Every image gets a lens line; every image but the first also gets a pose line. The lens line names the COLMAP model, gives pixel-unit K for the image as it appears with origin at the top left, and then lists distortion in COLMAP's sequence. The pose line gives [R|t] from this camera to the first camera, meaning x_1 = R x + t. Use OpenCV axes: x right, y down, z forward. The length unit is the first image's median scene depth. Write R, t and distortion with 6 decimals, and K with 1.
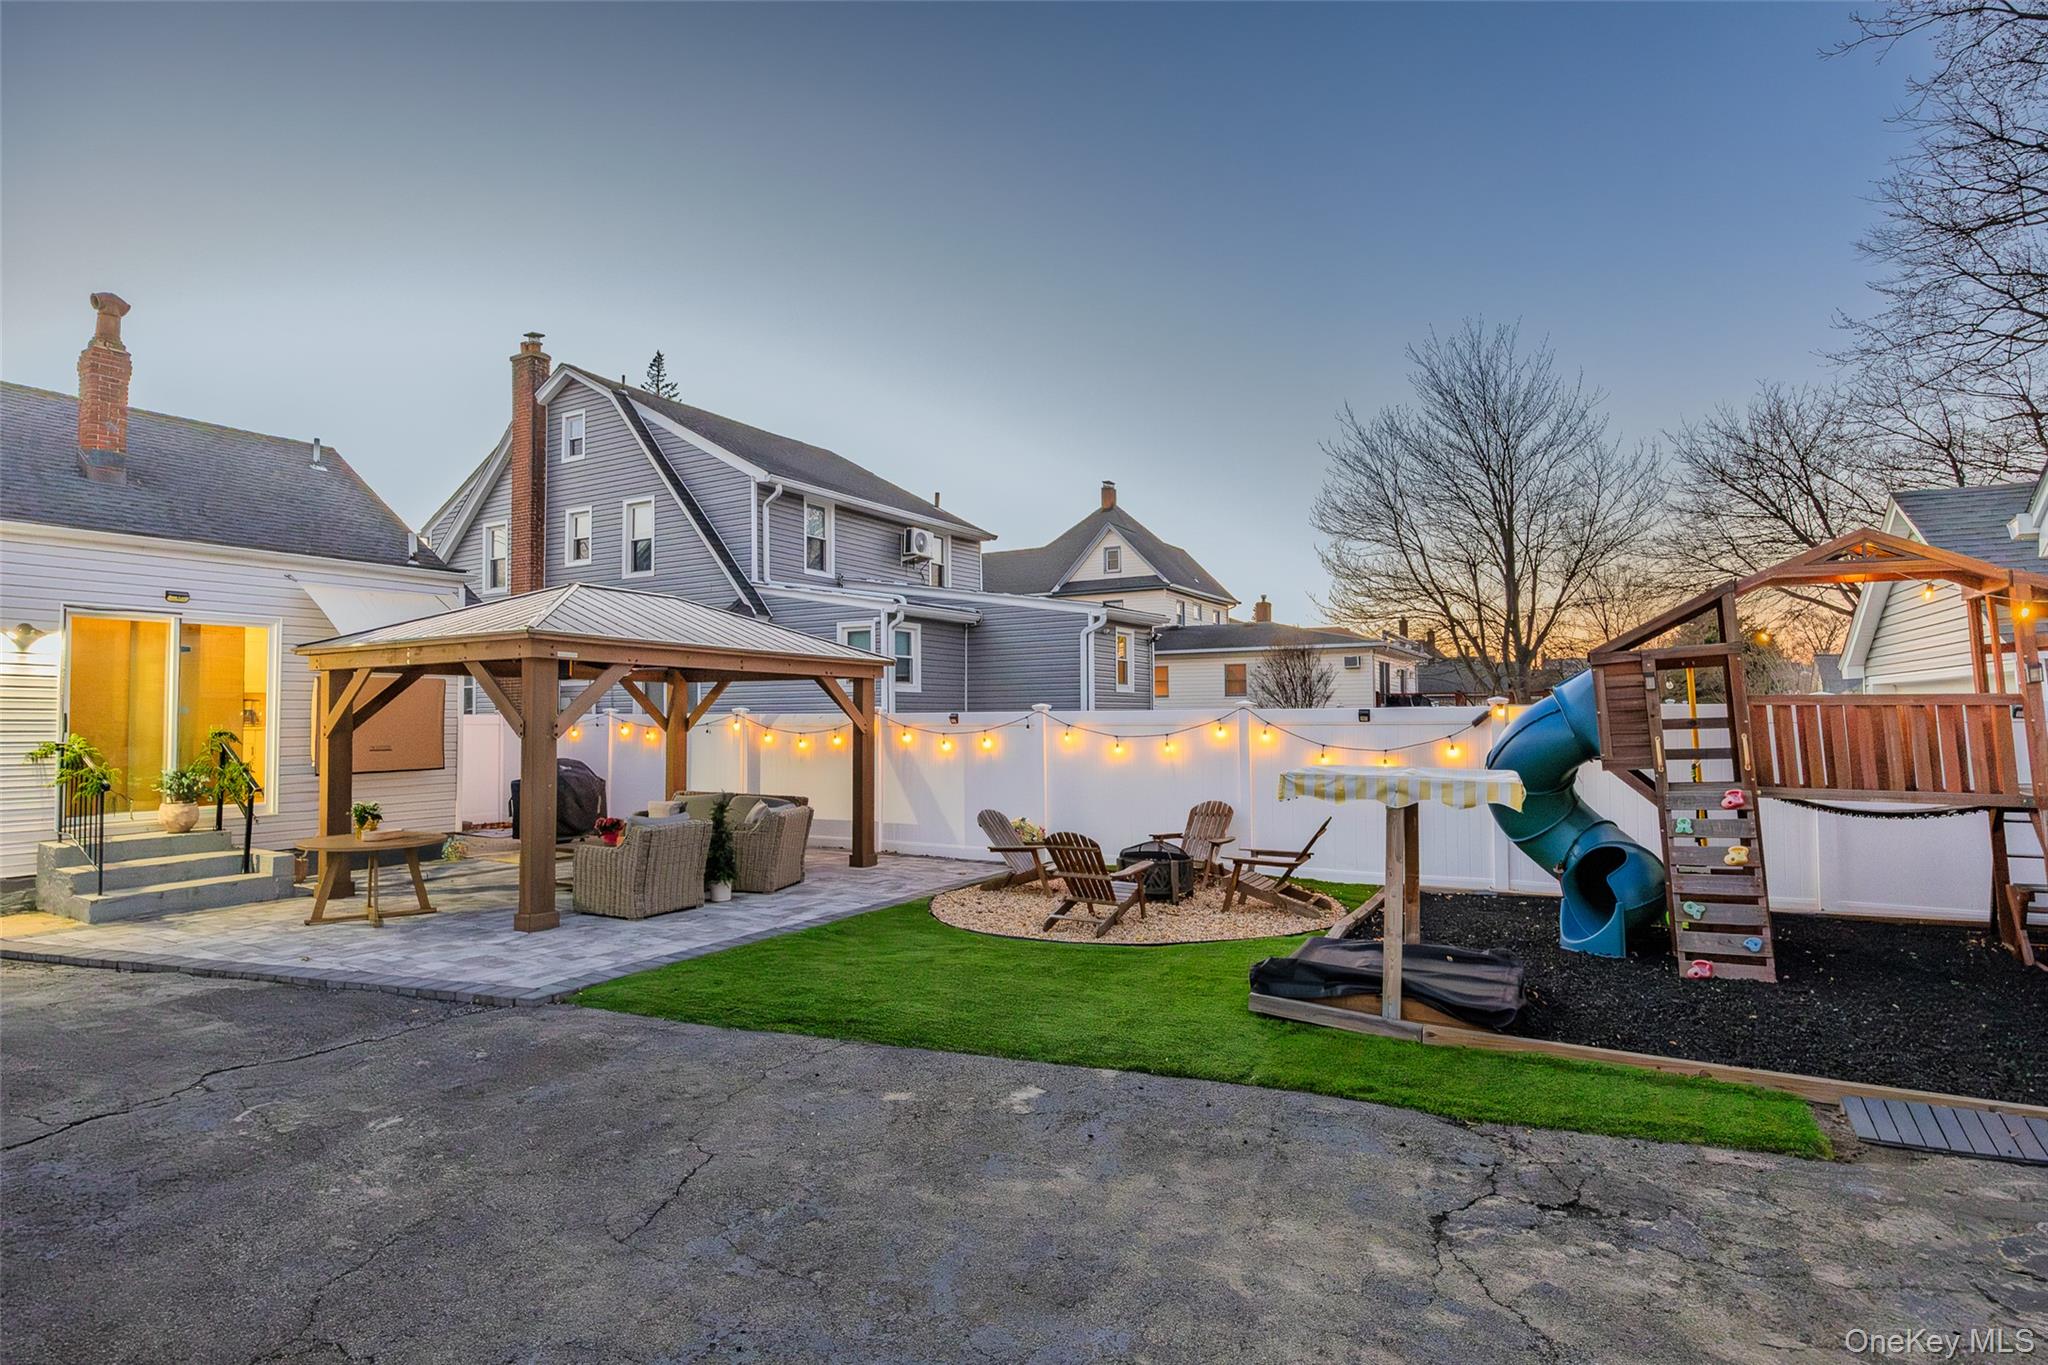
lens RADIAL K [[1031.5, 0, 1017.1], [0, 1031.5, 687.1], [0, 0, 1]] dist [-0.017494, 0.001541]
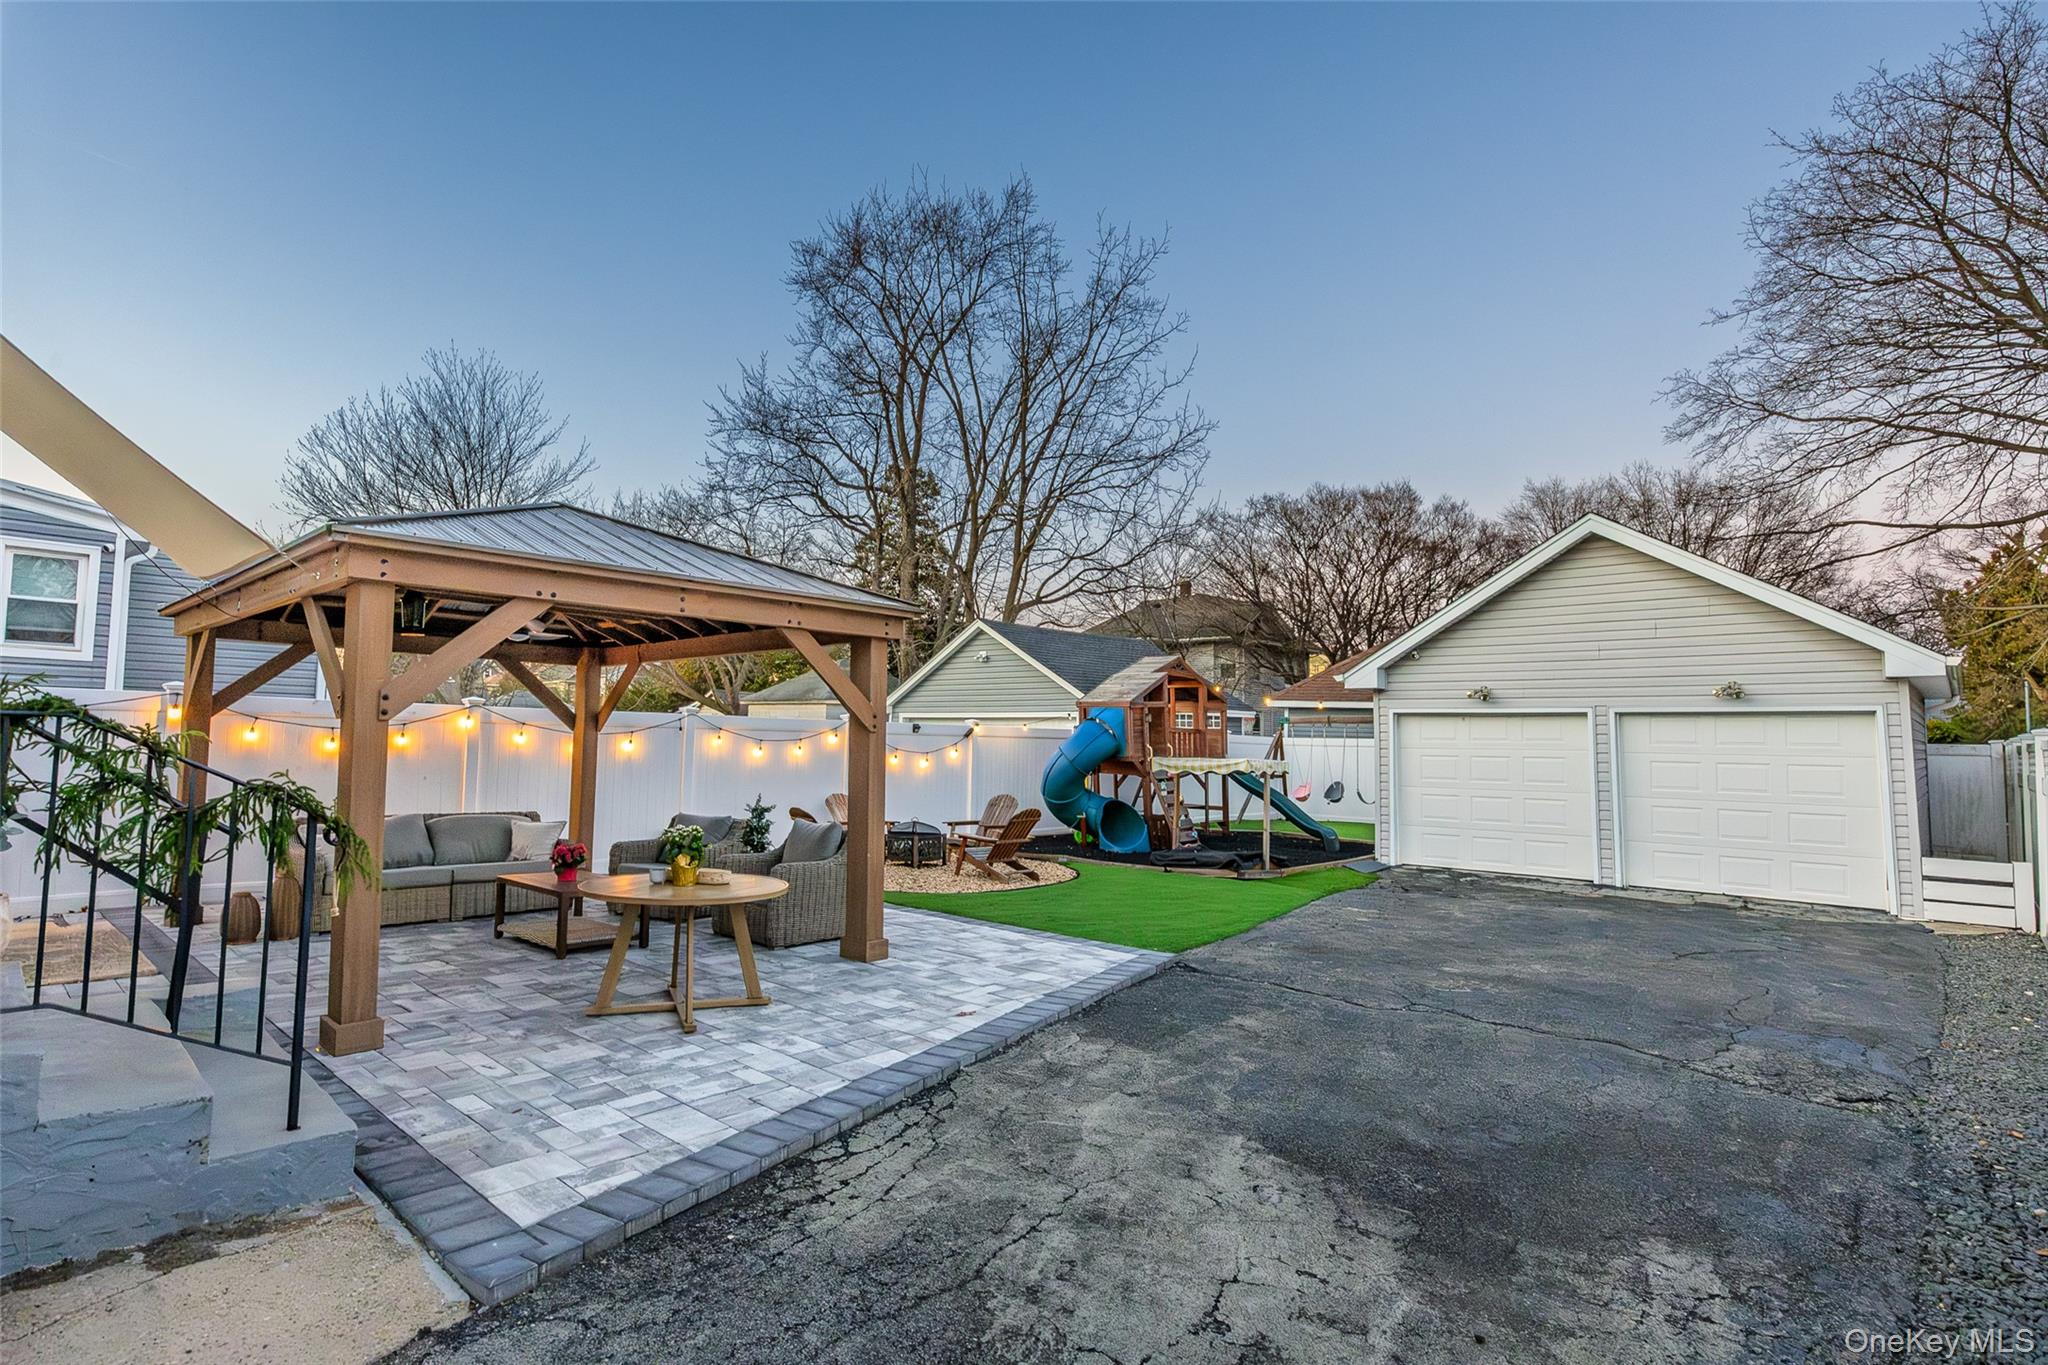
lens RADIAL K [[1026.6, 0, 970.3], [0, 1026.6, 676.4], [0, 0, 1]] dist [-0.005569, 0.000416]
pose [[0.257879, 0.074889, 0.963270, -1.343347], [-0.050689, 0.996667, -0.063916, 0.057437], [-0.964847, -0.032345, 0.260816, 0.741567]]
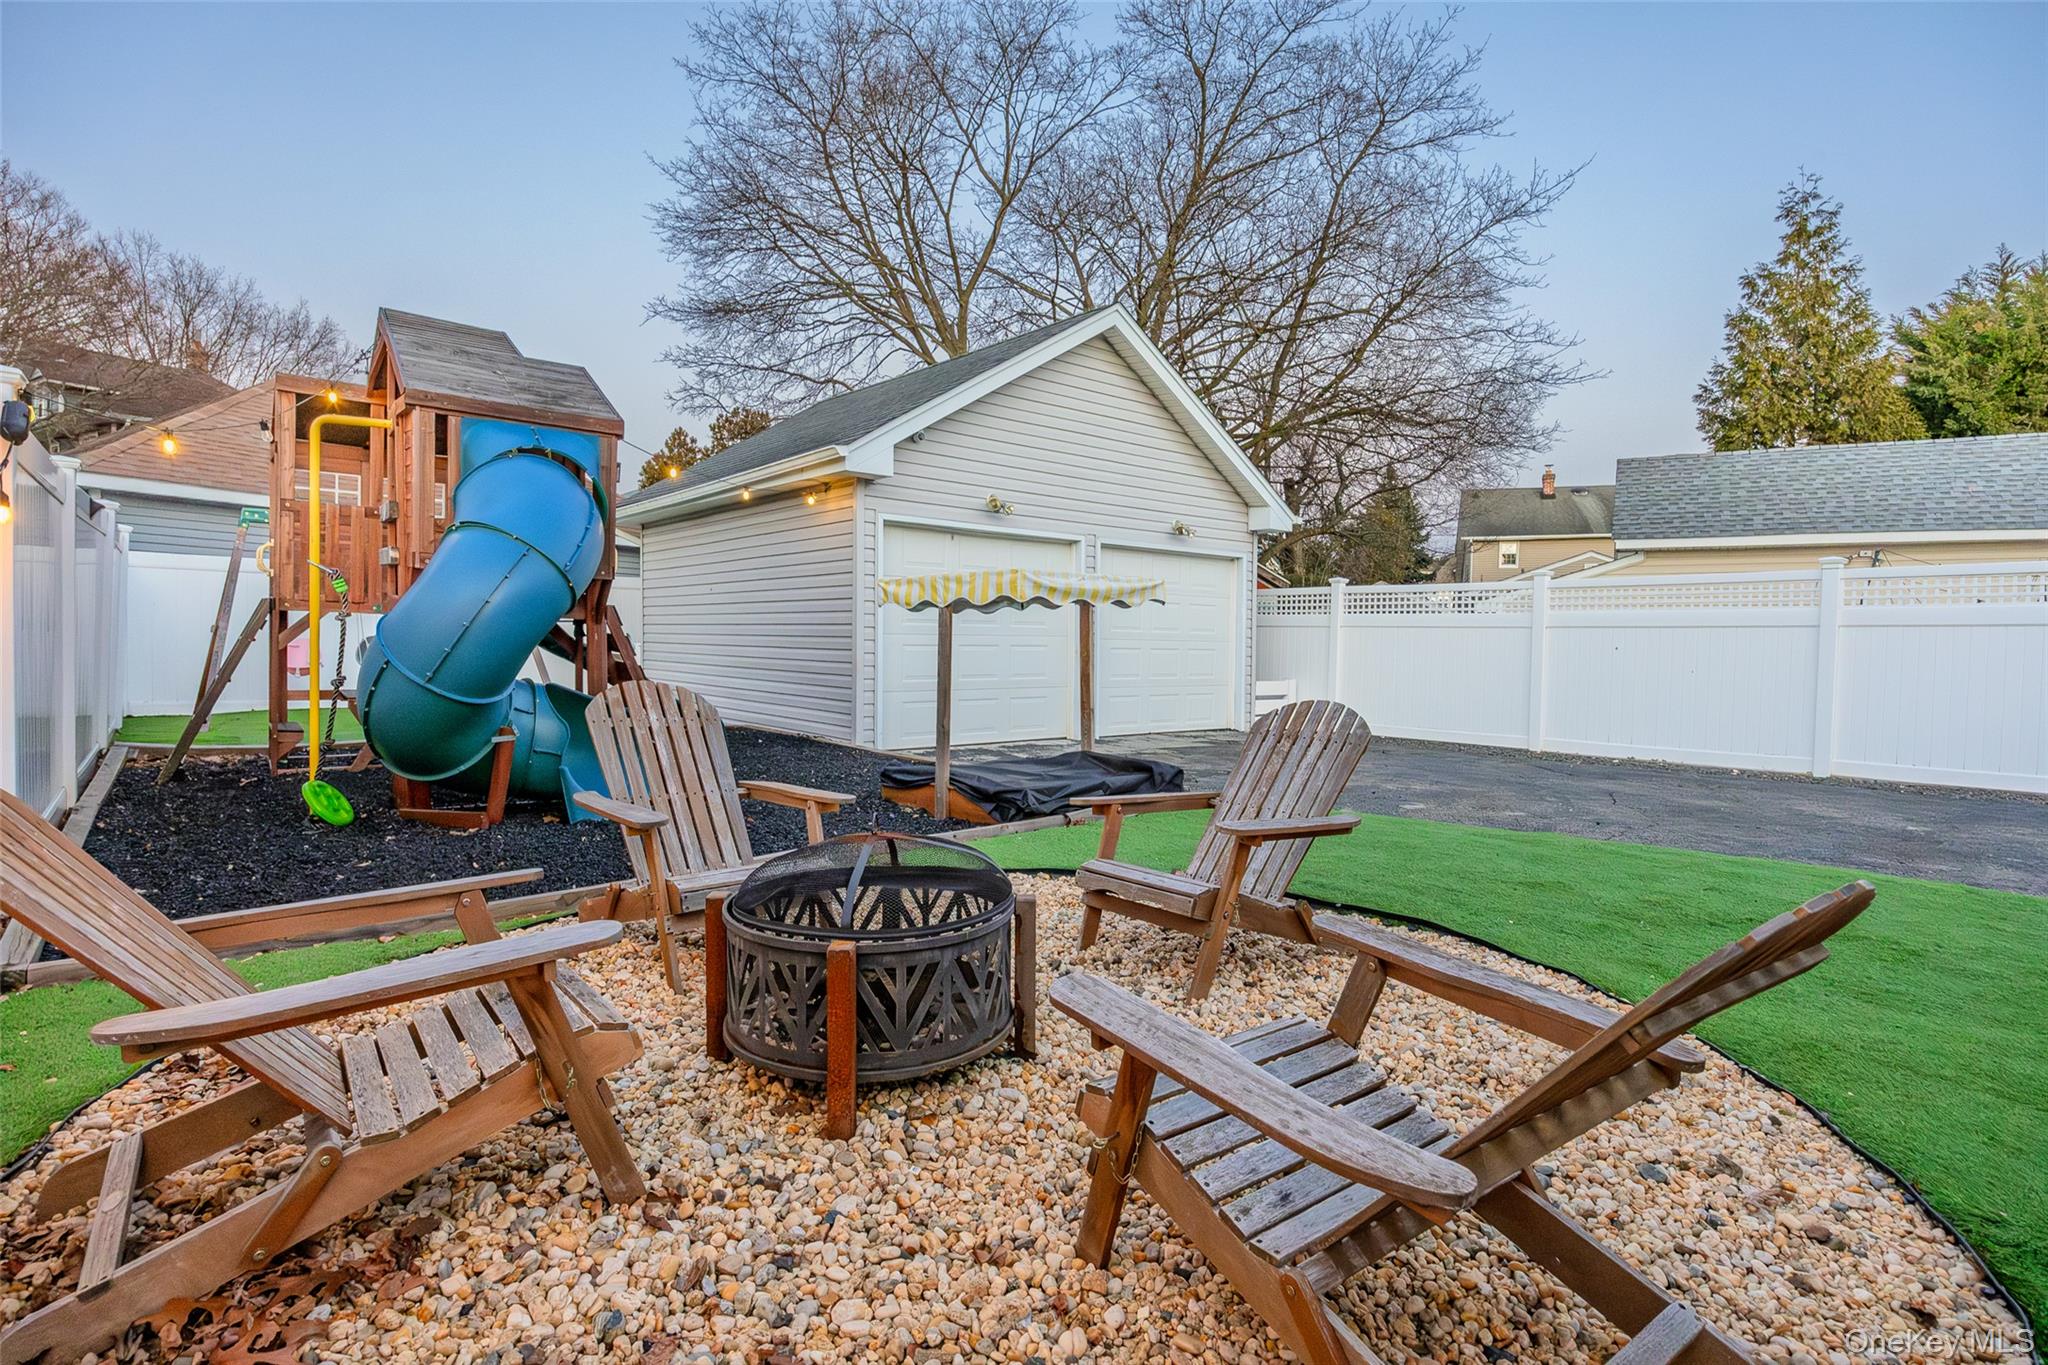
lens RADIAL K [[1026.0, 0, 1024.0], [0, 1026.0, 682.5], [0, 0, 1]] dist [-0.012416, 0.000058]
pose [[-0.937249, -0.023830, 0.347846, 0.001021], [-0.021046, 0.999709, 0.011781, 0.131815], [-0.348026, 0.003721, -0.937477, 1.496811]]
